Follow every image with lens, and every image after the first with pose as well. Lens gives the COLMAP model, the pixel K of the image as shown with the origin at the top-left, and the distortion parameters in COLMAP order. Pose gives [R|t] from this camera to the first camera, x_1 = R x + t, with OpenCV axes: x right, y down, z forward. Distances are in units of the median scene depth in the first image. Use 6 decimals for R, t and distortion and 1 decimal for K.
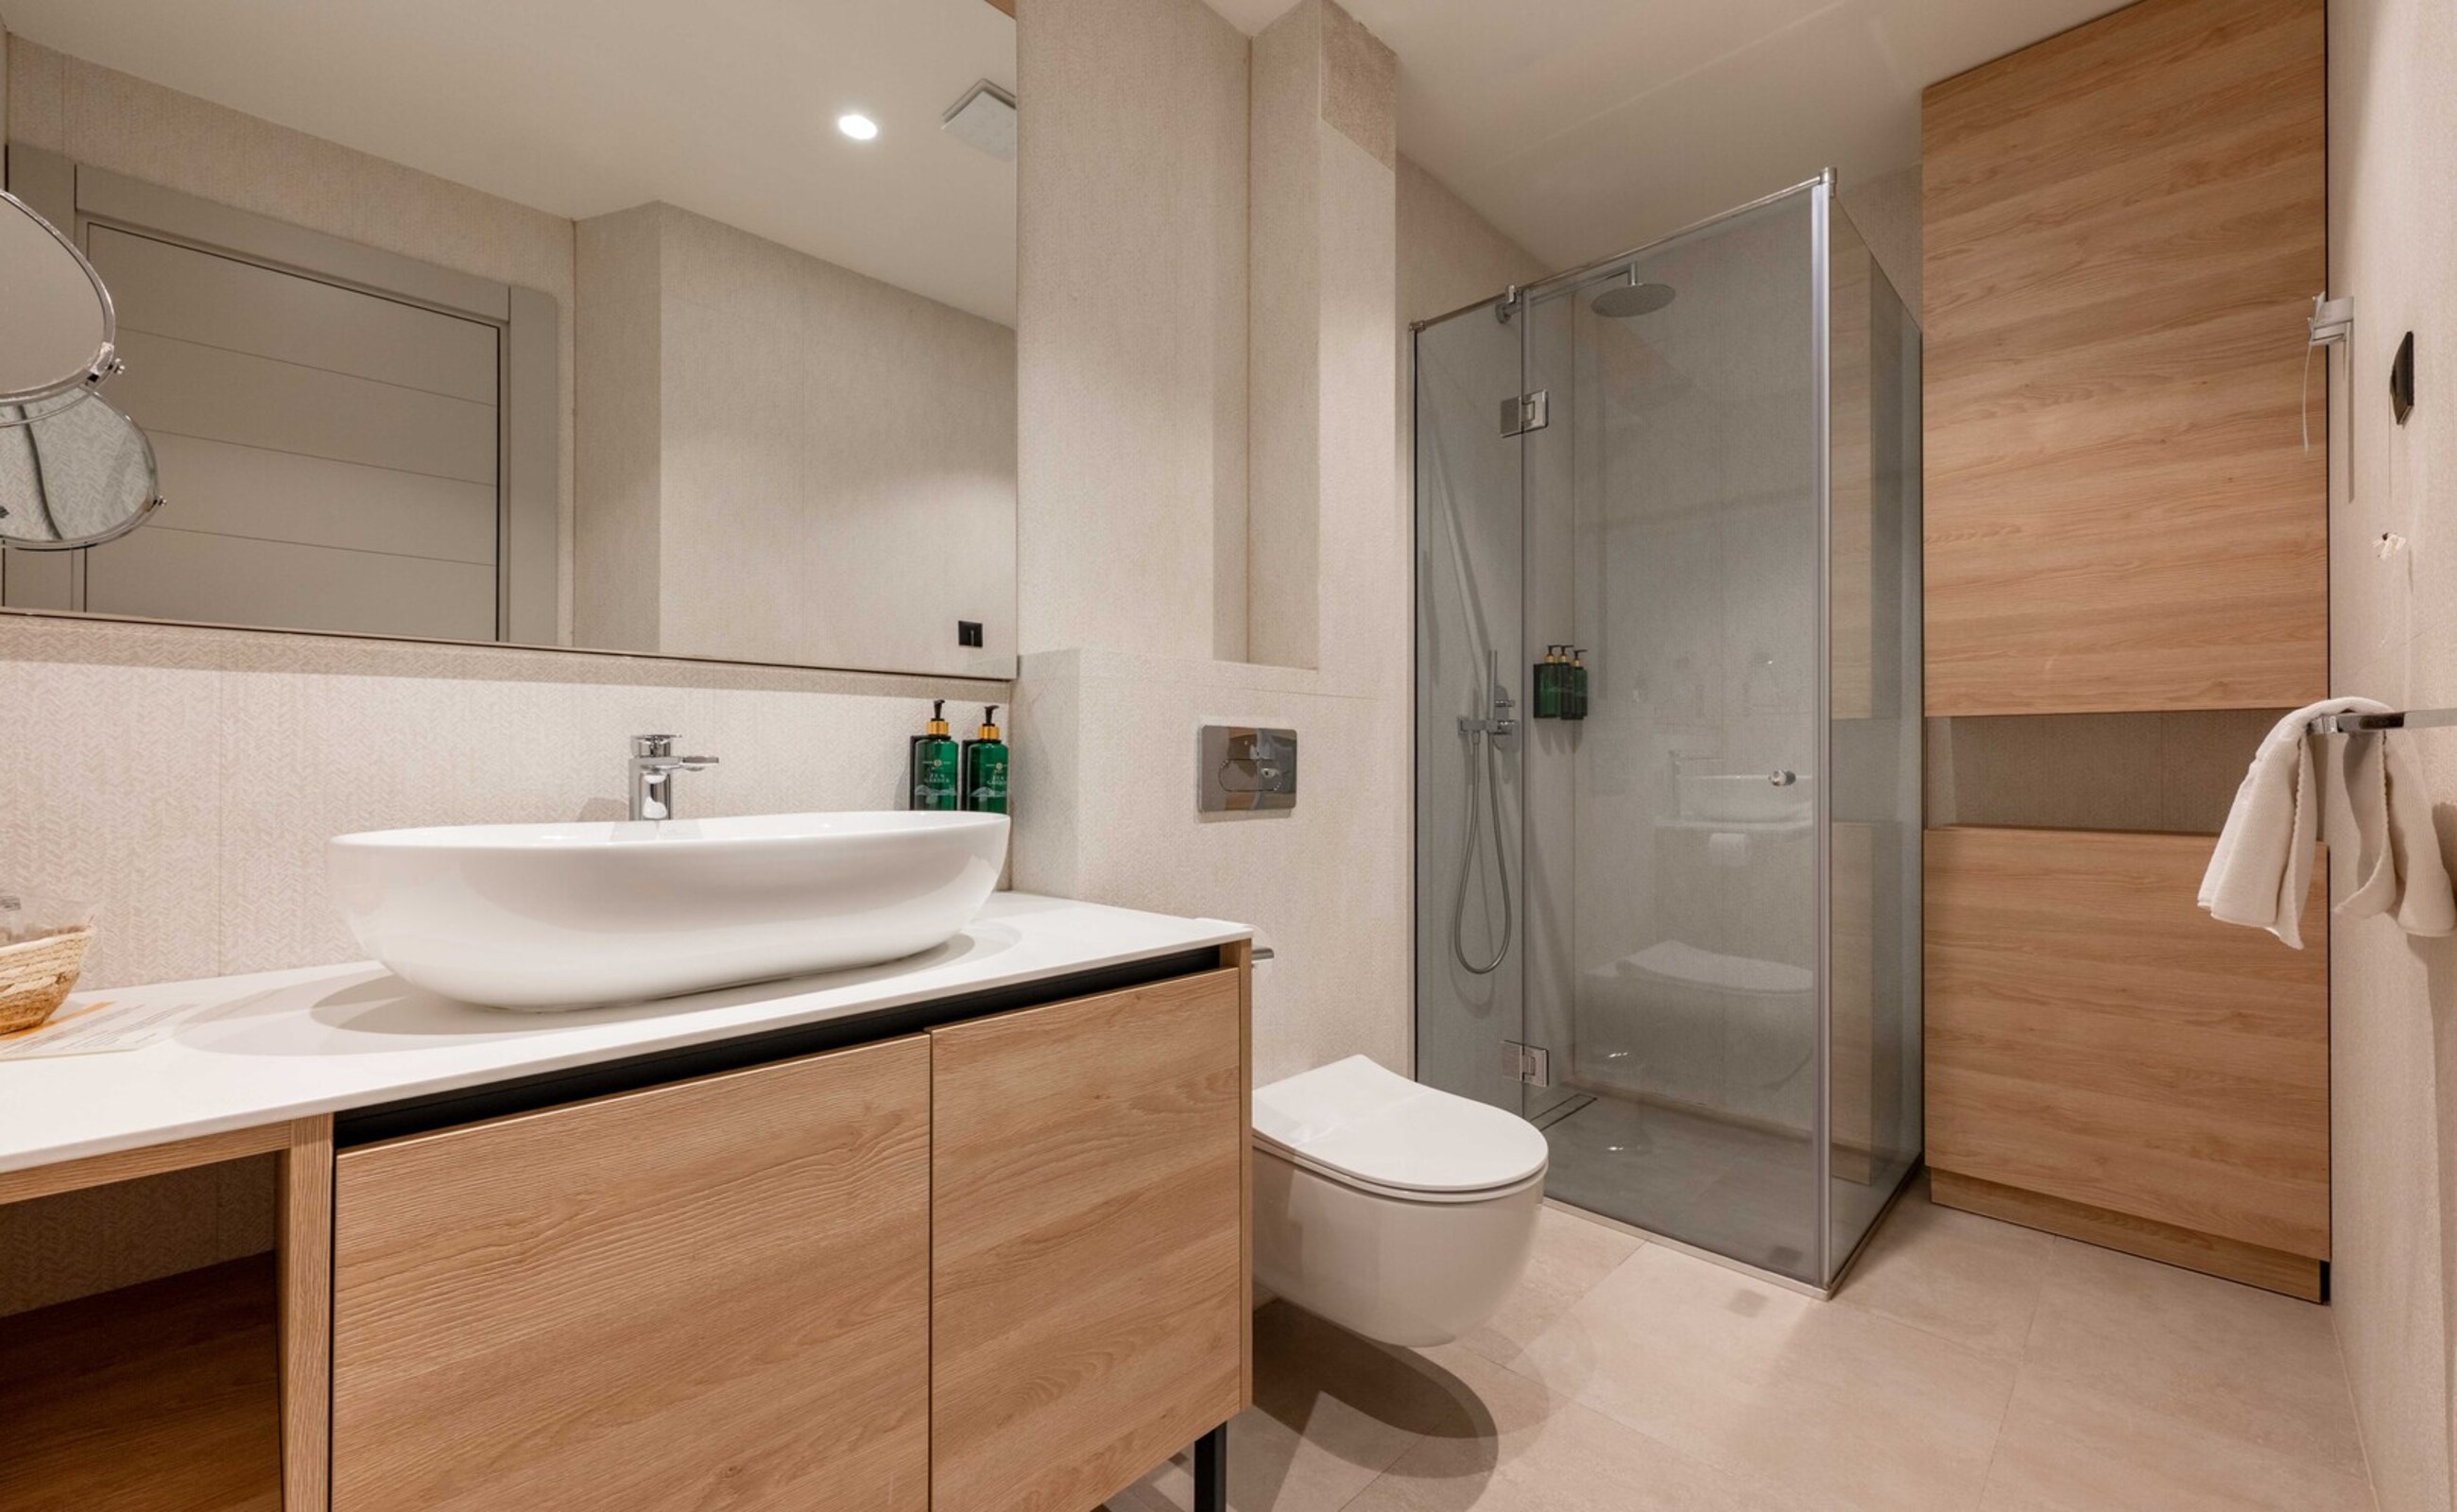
lens RADIAL K [[999.1, 0, 1225.3], [0, 999.1, 758.4], [0, 0, 1]] dist [0.000500, -0.000037]
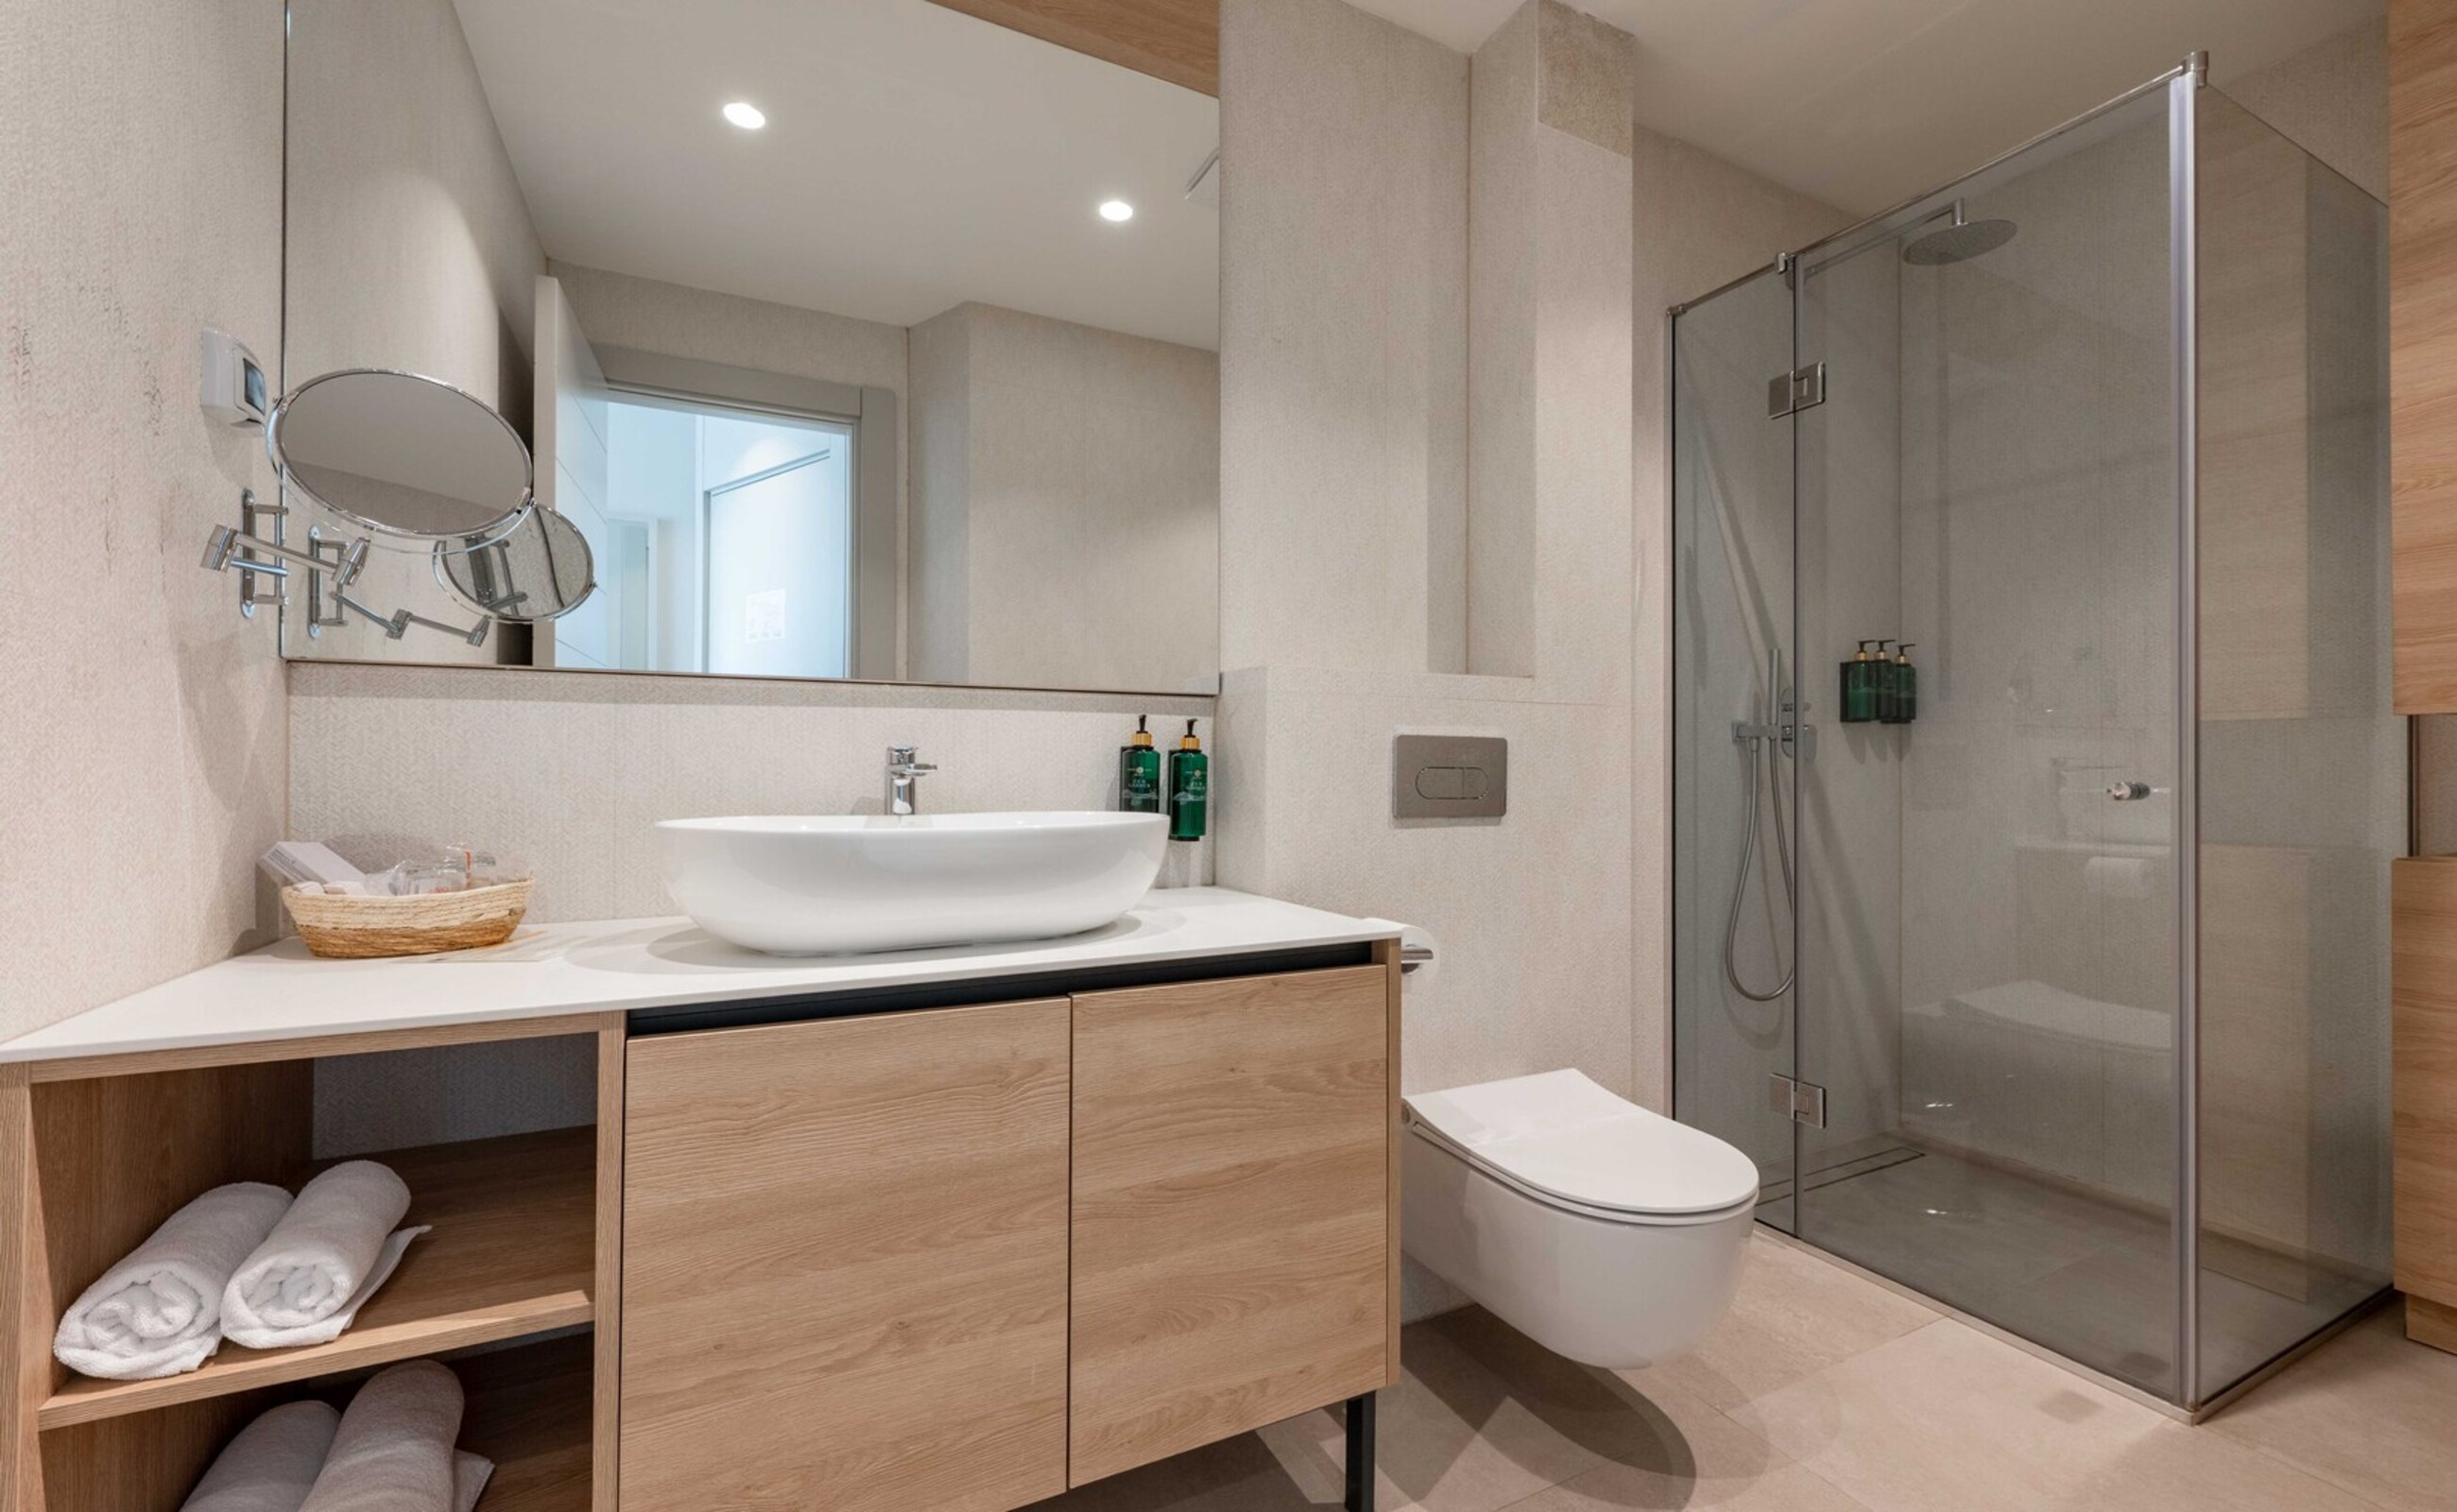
lens RADIAL K [[988.2, 0, 1240.1], [0, 988.2, 765.4], [0, 0, 1]] dist [0.001970, -0.000412]
pose [[0.950084, 0.001045, -0.311993, 0.161695], [-0.001389, 0.999999, -0.000882, -0.000064], [0.311992, 0.001272, 0.950084, -0.033384]]
